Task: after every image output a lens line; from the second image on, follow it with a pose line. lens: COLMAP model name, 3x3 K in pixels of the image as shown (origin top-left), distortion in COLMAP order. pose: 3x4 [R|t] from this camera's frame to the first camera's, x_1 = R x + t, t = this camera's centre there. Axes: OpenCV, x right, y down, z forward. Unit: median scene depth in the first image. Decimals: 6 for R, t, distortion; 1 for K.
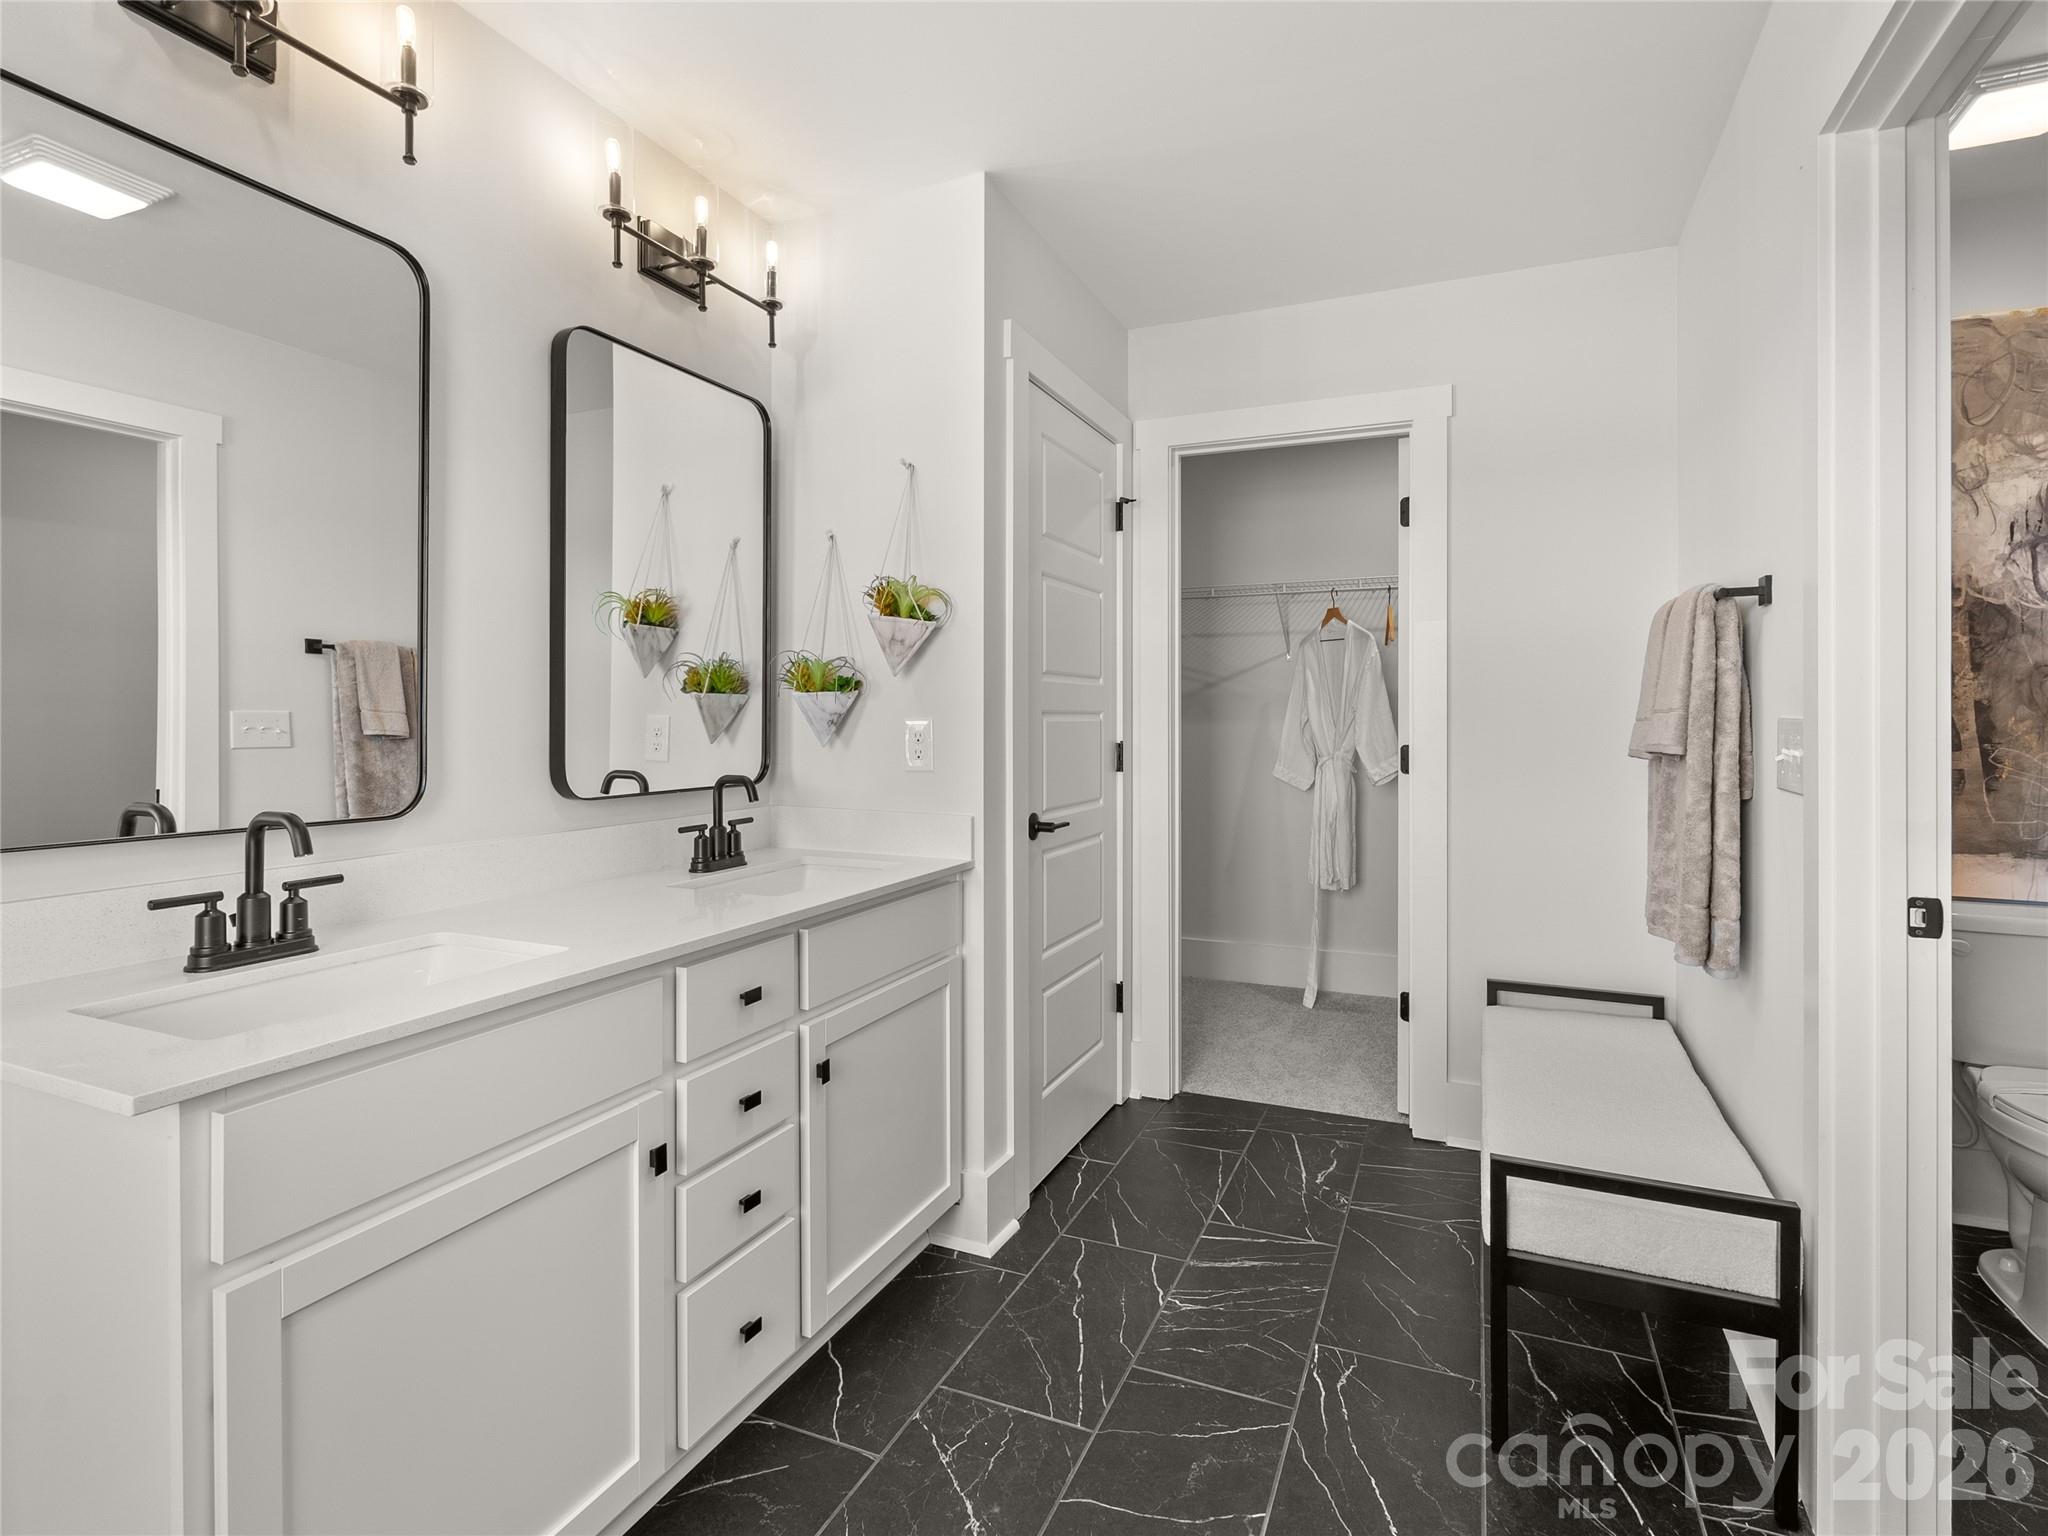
lens RADIAL K [[1016.3, 0, 1056.2], [0, 1016.3, 727.6], [0, 0, 1]] dist [-0.006548, 0.002299]
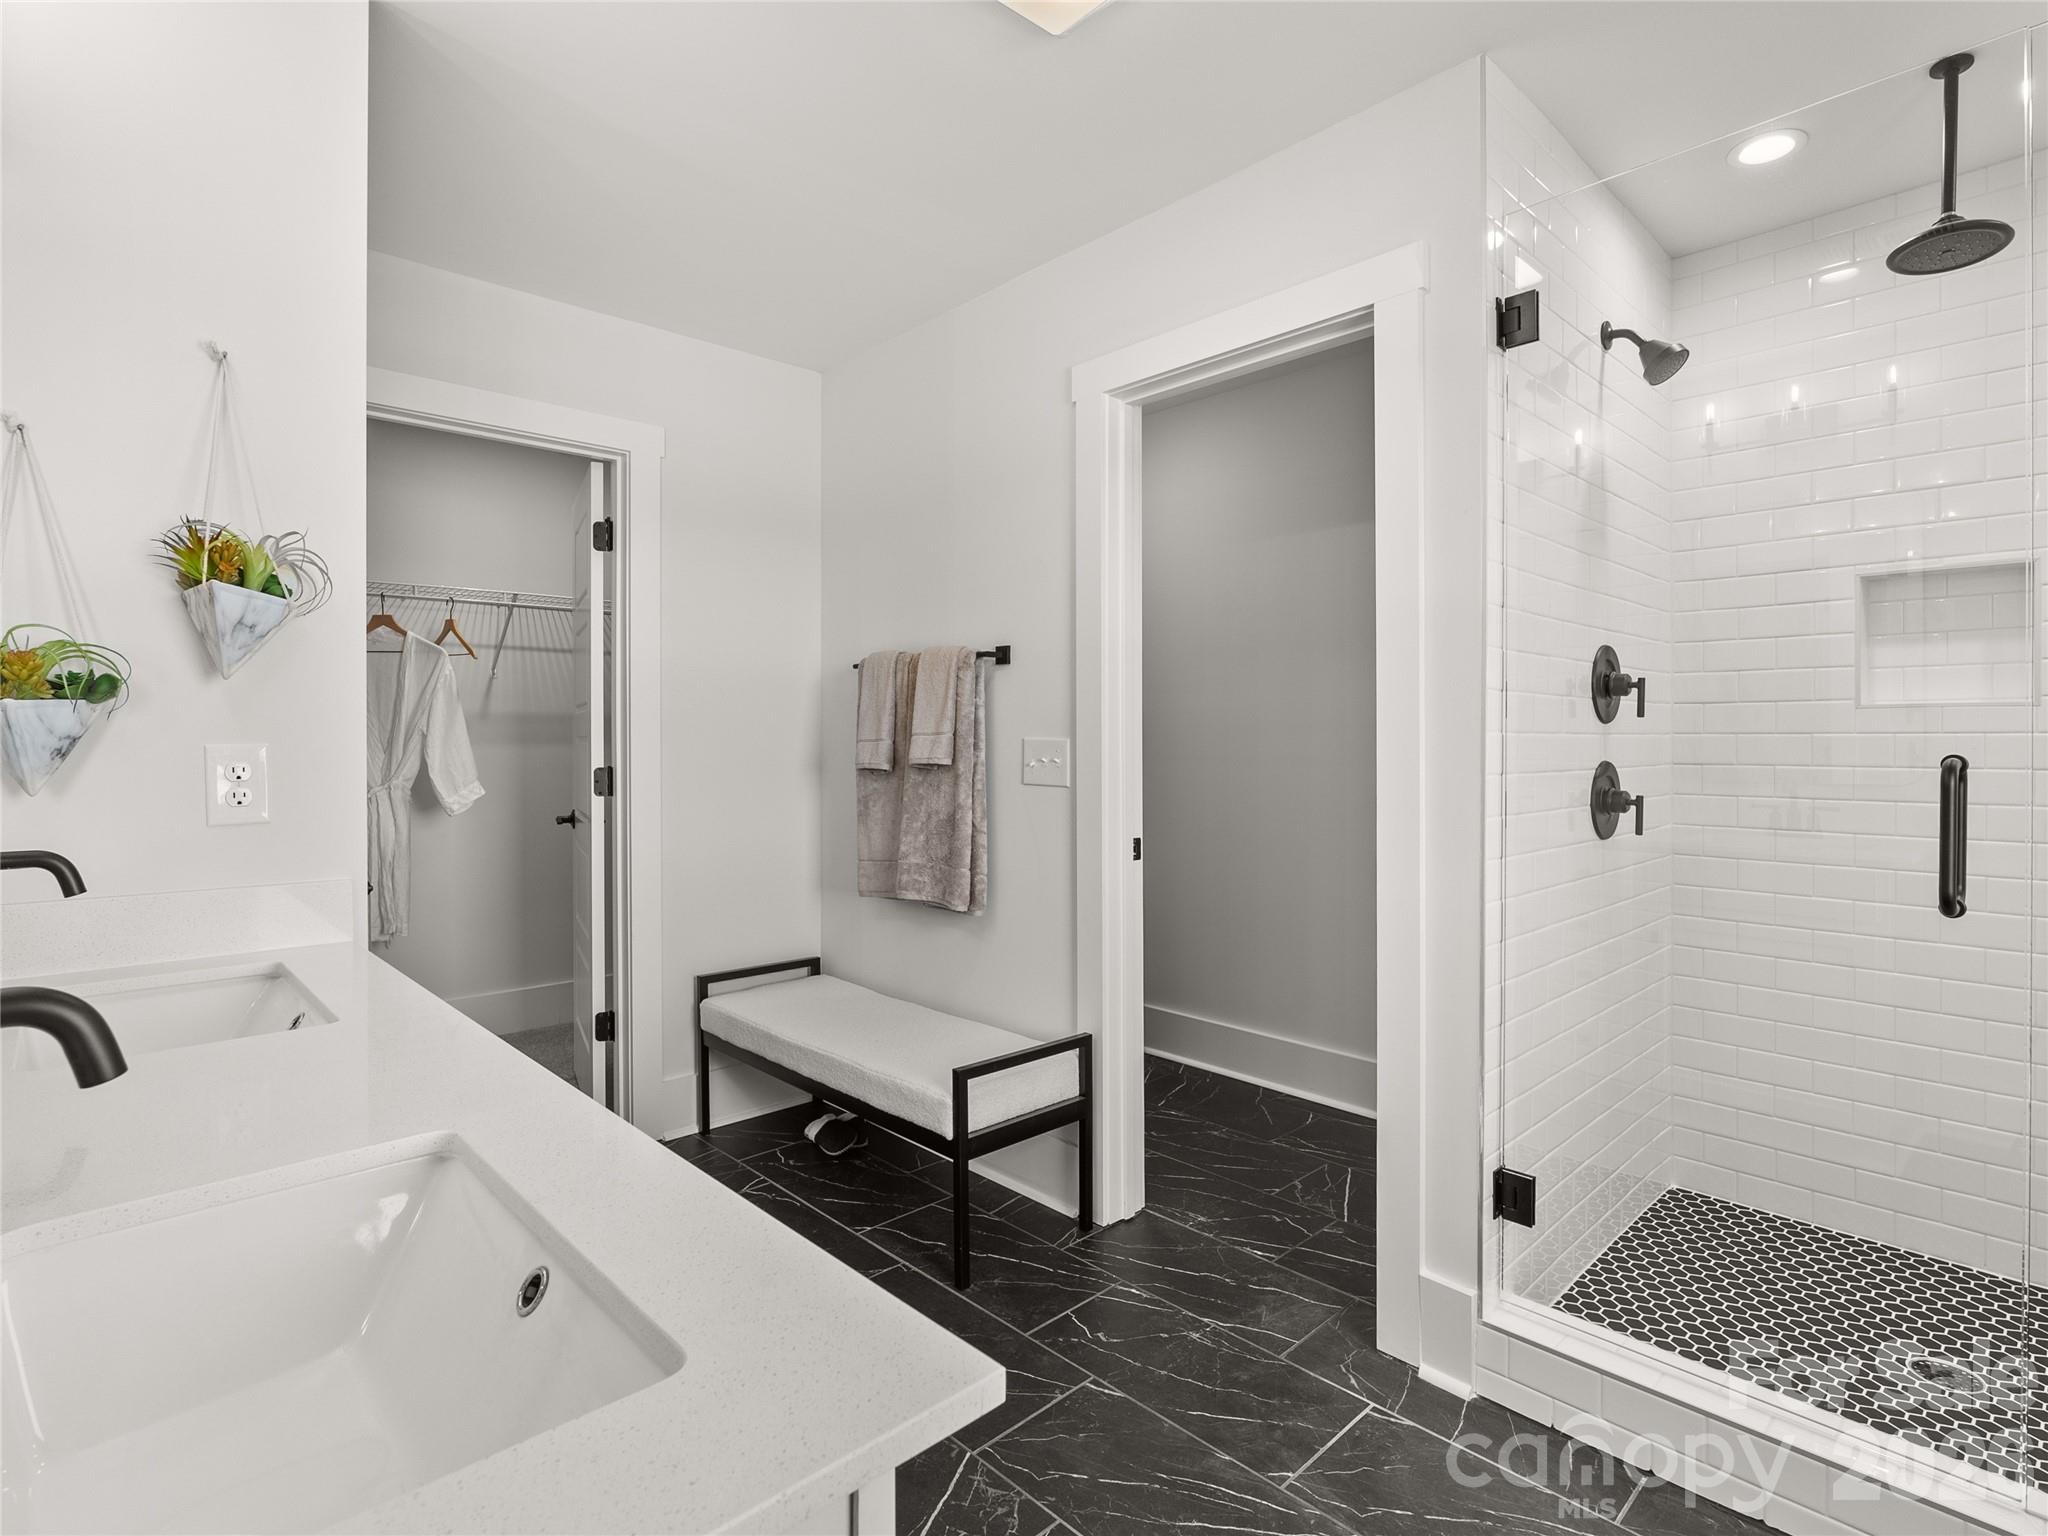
lens RADIAL K [[1016.3, 0, 1022.4], [0, 1016.3, 752.7], [0, 0, 1]] dist [-0.006548, 0.002299]
pose [[0.414985, -0.014978, 0.909705, -0.530189], [0.013570, 0.999855, 0.010272, -0.003132], [-0.909727, 0.008082, 0.415128, 0.266476]]
